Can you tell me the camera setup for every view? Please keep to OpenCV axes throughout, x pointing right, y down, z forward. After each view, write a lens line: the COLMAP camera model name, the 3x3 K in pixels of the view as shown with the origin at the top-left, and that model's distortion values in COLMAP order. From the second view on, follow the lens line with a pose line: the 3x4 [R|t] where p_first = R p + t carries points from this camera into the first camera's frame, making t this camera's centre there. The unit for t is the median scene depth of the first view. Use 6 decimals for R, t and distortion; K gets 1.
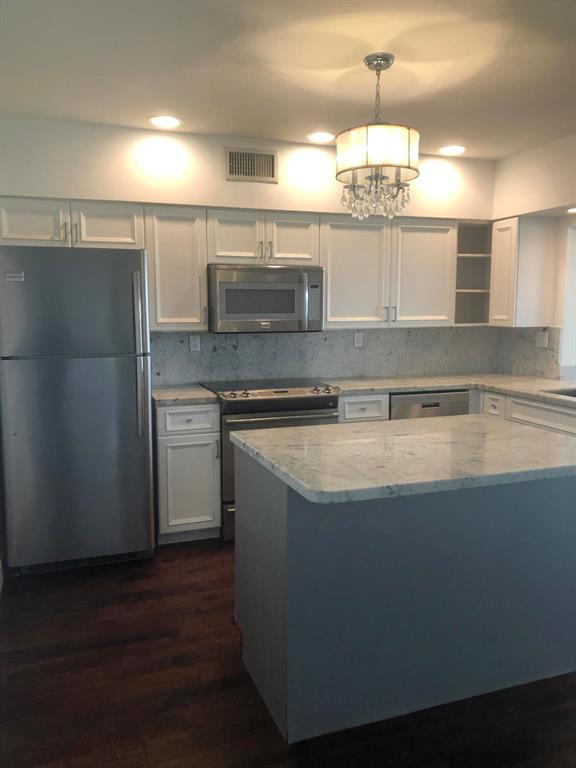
lens RADIAL K [[629.2, 0, 288.0], [0, 629.2, 384.0], [0, 0, 1]] dist [0.114955, -0.282458]
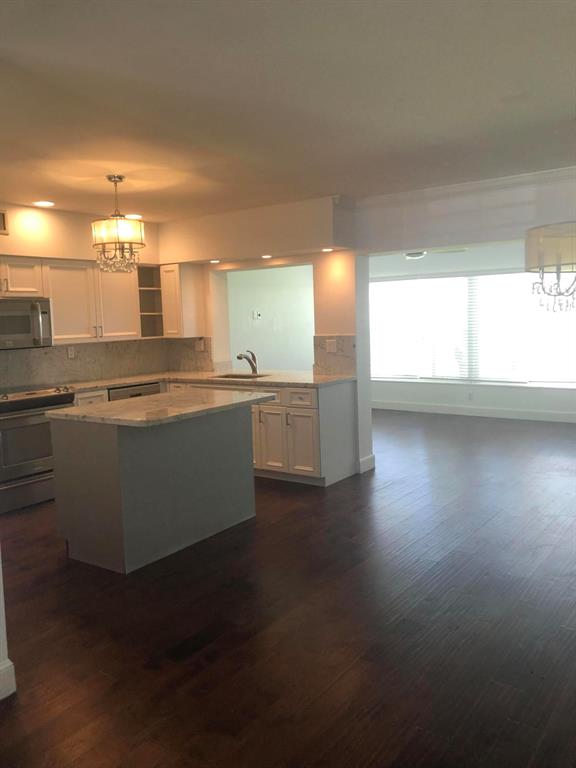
lens RADIAL K [[639.9, 0, 286.6], [0, 639.9, 399.4], [0, 0, 1]] dist [0.046252, -0.061353]
pose [[0.829075, -0.096352, 0.550772, -0.283833], [0.099194, 0.994761, 0.024707, 0.040792], [-0.550268, 0.034149, 0.834290, -0.378224]]
